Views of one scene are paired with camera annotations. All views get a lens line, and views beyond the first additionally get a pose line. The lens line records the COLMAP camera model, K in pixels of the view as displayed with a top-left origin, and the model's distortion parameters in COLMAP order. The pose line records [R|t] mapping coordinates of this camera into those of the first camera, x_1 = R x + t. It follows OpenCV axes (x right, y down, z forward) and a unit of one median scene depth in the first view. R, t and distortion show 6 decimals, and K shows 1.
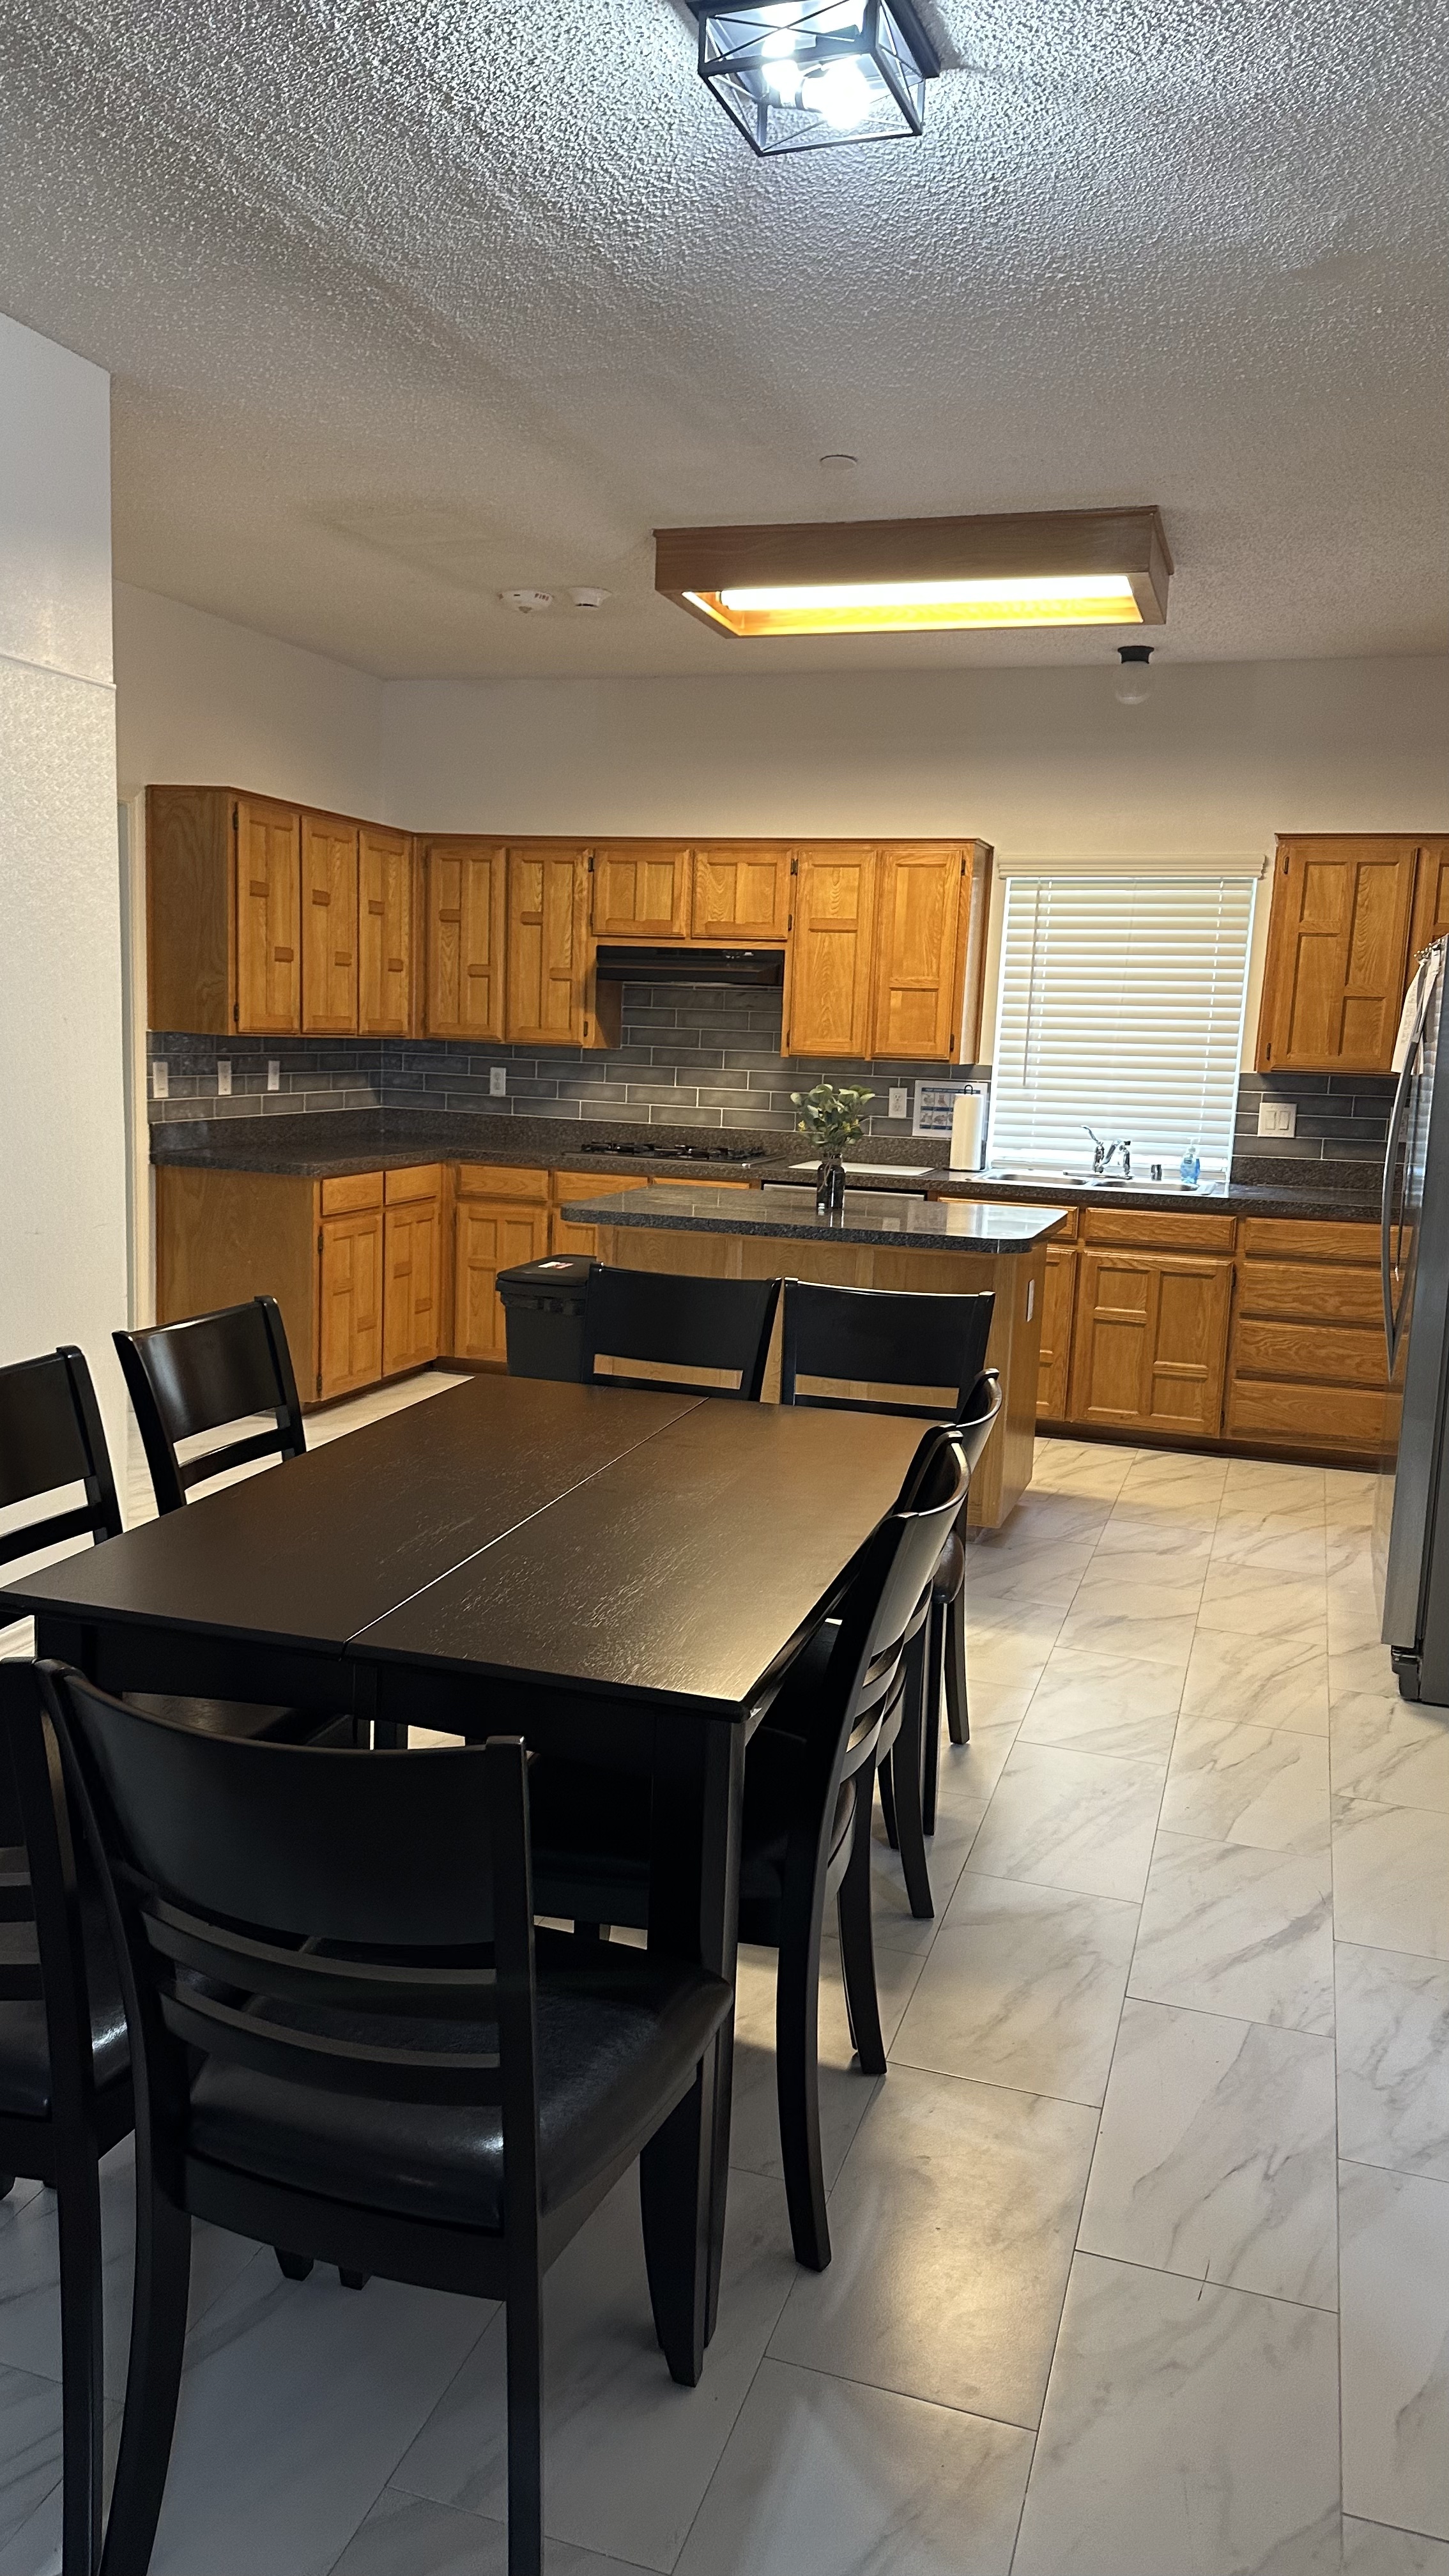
lens RADIAL K [[1876.1, 0, 678.9], [0, 1876.1, 1297.5], [0, 0, 1]] dist [0.065810, -0.059852]
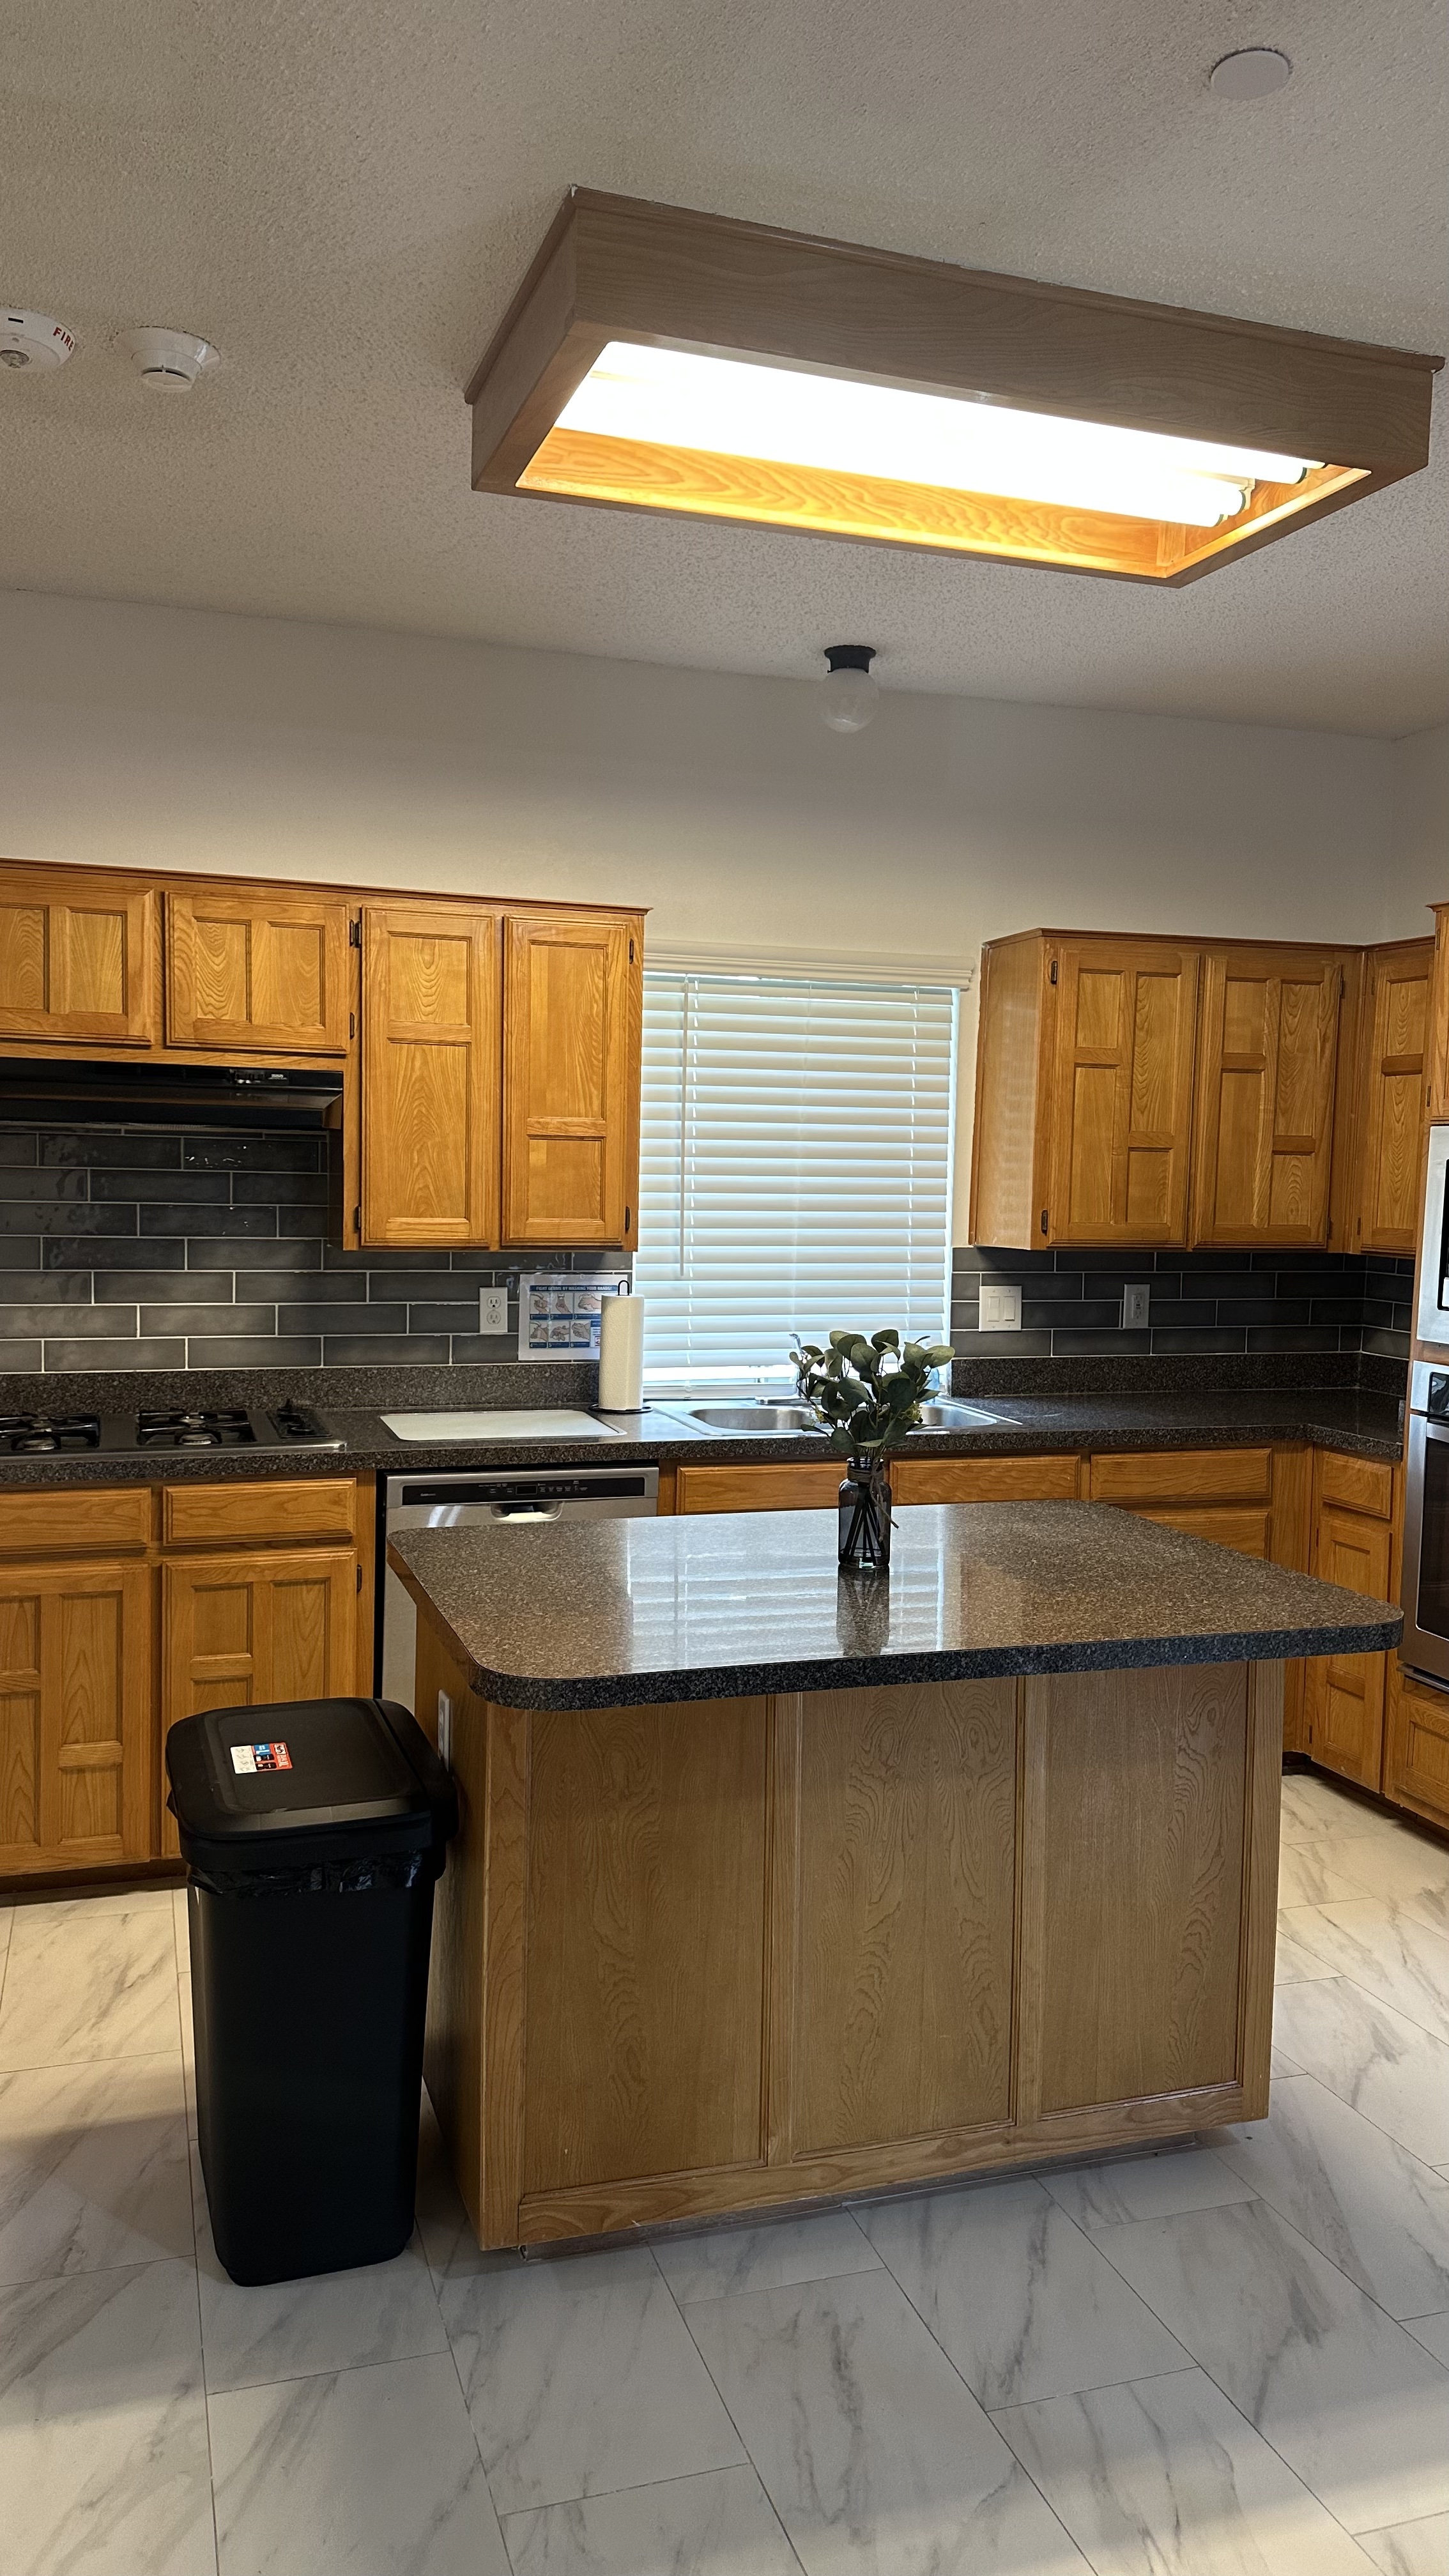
lens RADIAL K [[1876.1, 0, 797.5], [0, 1876.1, 1282.4], [0, 0, 1]] dist [0.065810, -0.059852]
pose [[0.784583, -0.058992, 0.617211, -0.204206], [0.095529, 0.995078, -0.026327, -0.091764], [-0.612620, 0.079618, 0.786357, 0.462301]]
